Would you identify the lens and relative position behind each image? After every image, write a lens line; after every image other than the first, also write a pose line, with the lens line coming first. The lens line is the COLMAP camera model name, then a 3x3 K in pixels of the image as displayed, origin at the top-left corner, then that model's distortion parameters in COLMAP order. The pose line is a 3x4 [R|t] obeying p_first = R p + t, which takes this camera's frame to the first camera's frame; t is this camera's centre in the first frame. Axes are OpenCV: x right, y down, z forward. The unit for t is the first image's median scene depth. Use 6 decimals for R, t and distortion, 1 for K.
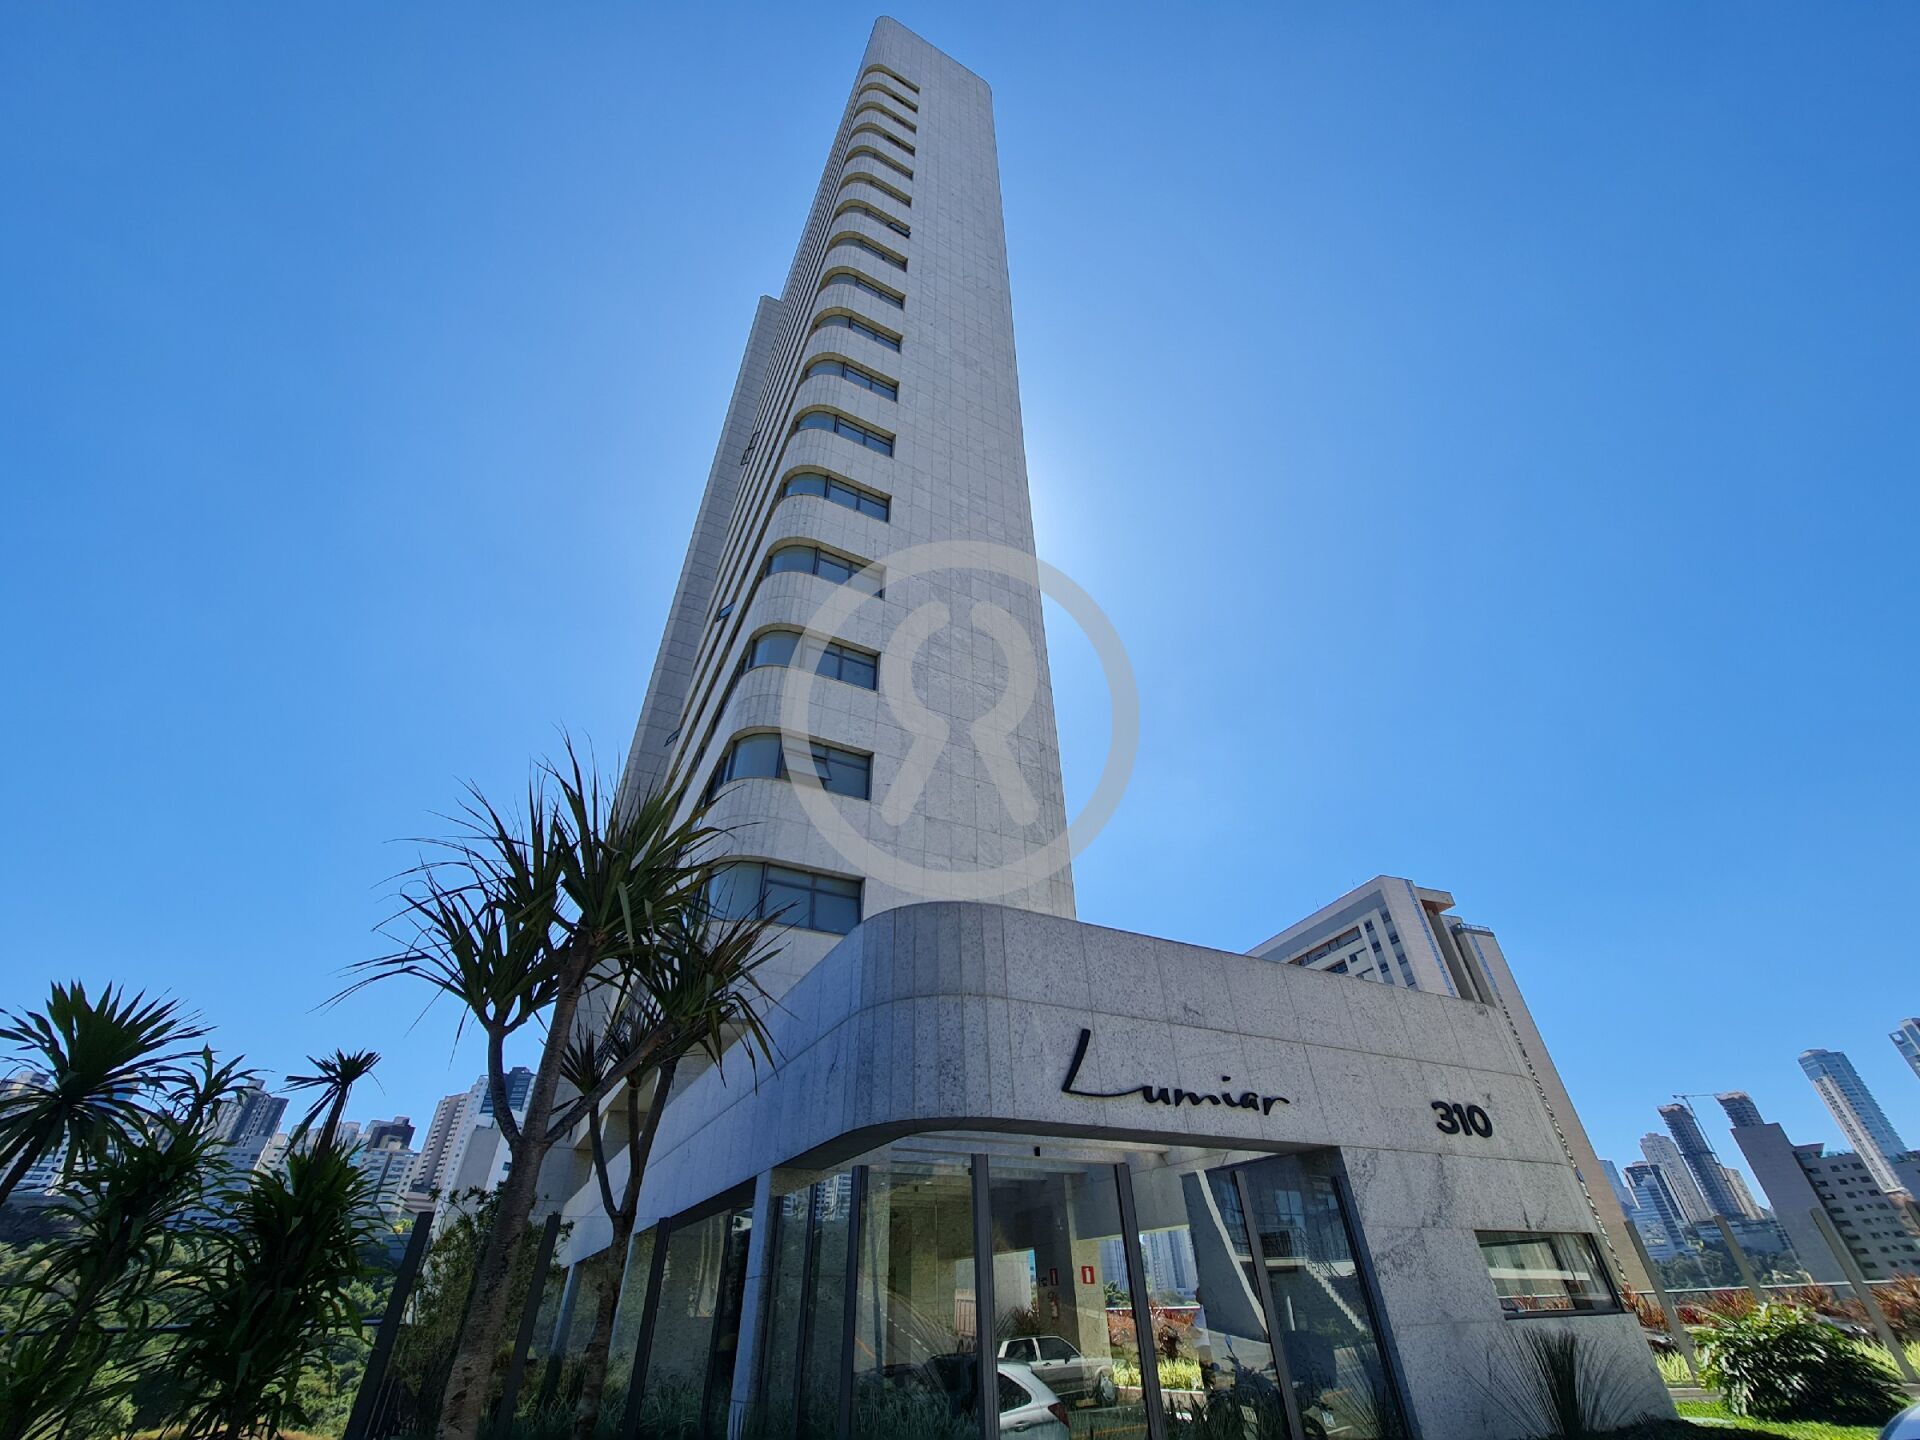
lens RADIAL K [[774.7, 0, 951.2], [0, 774.7, 715.7], [0, 0, 1]] dist [-0.005777, 0.001492]
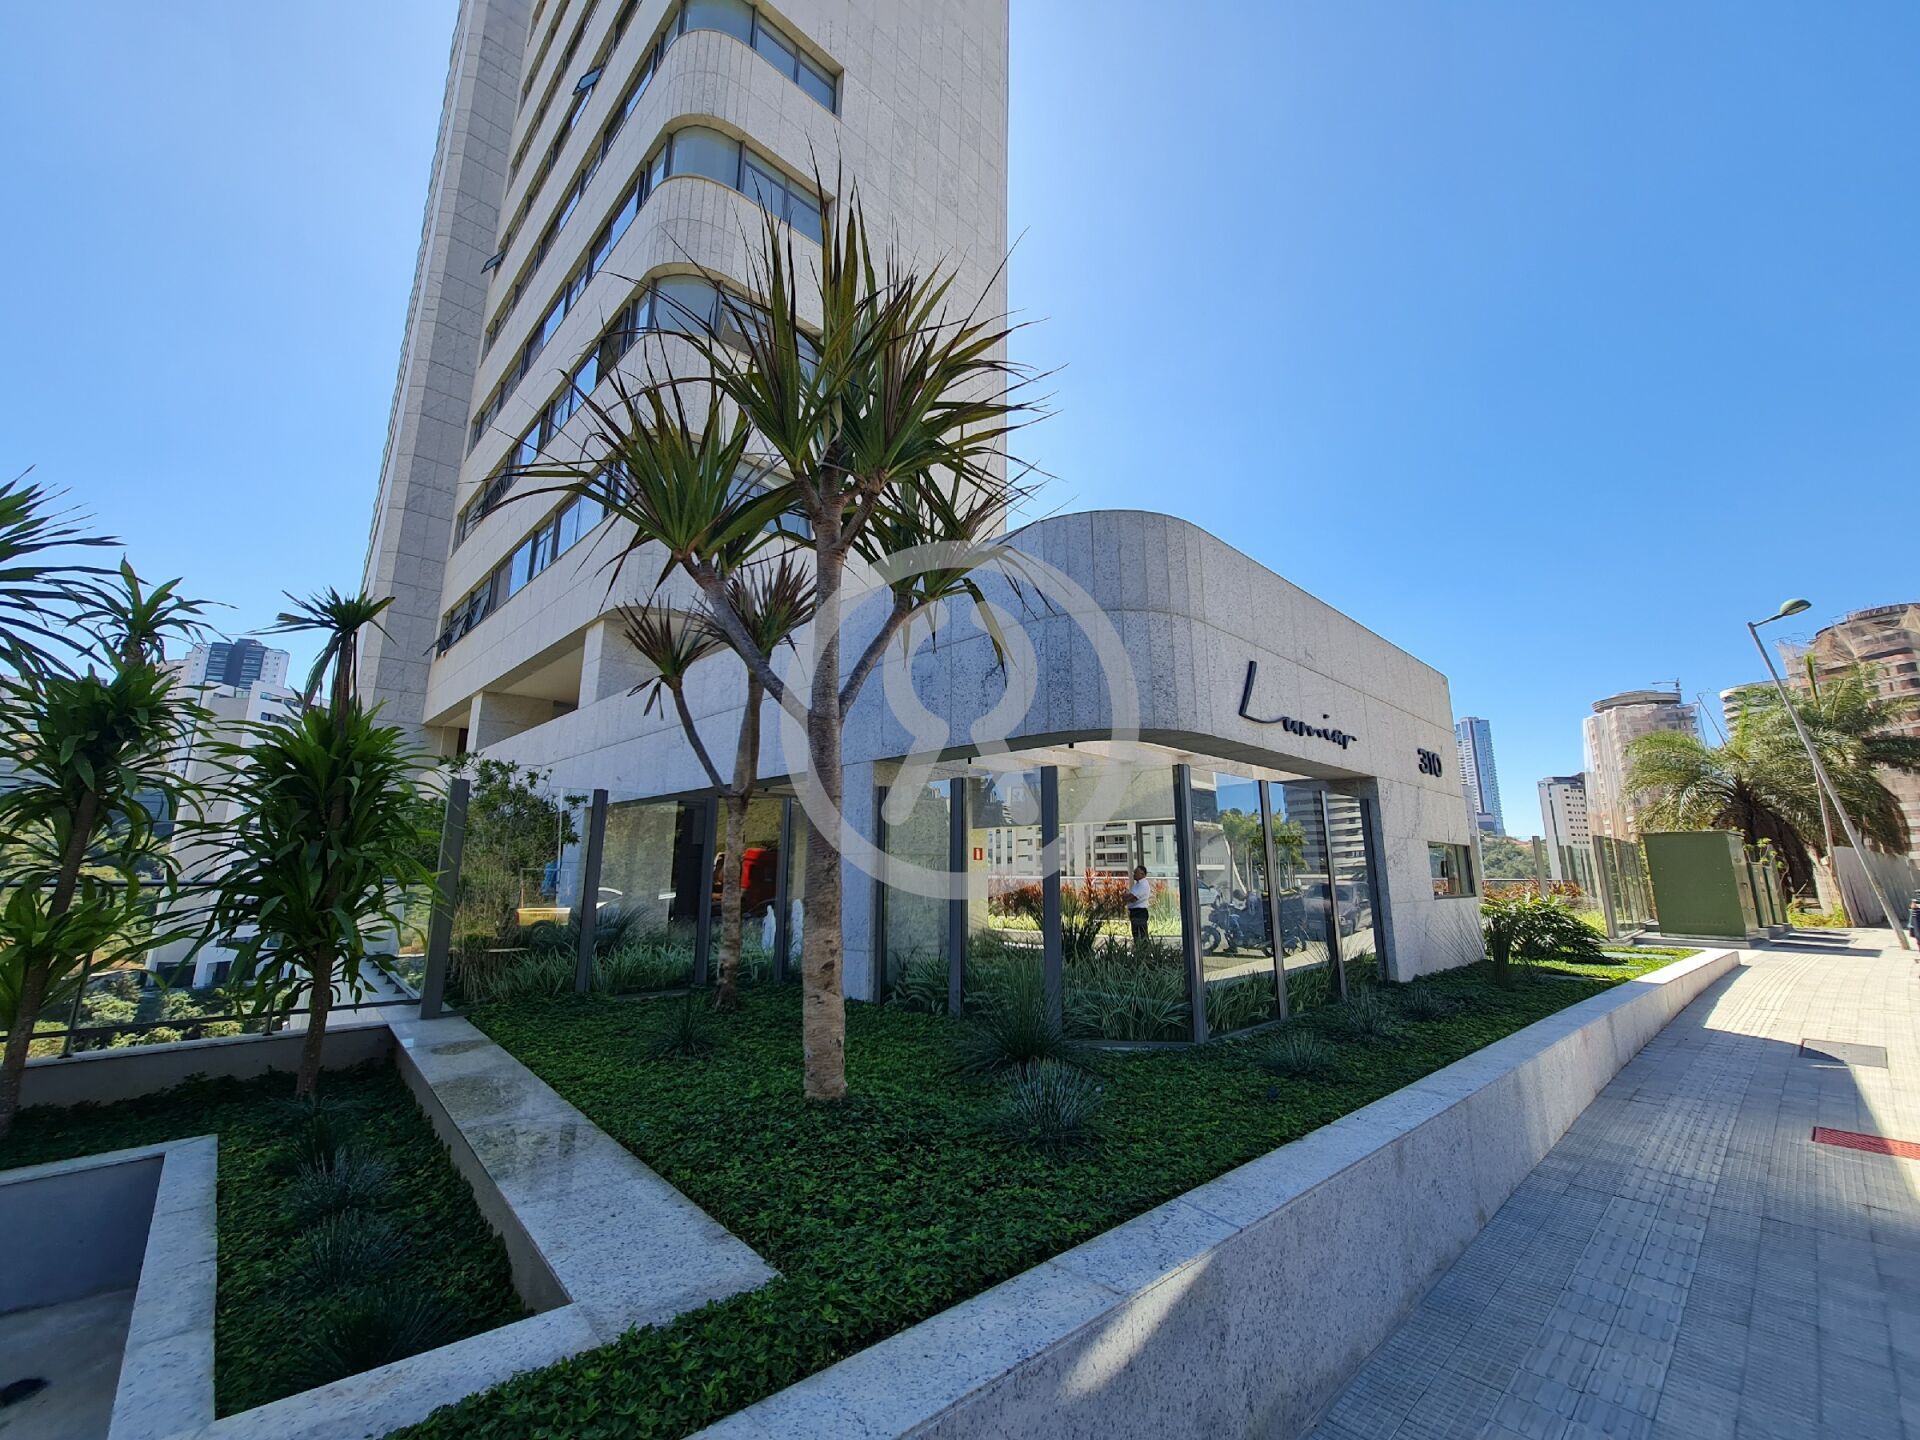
lens RADIAL K [[774.7, 0, 959.9], [0, 774.7, 706.9], [0, 0, 1]] dist [-0.005777, 0.001492]
pose [[0.960705, 0.084383, 0.264434, -0.443009], [-0.190113, 0.894172, 0.405356, 0.126908], [-0.202245, -0.439700, 0.875078, 0.182150]]
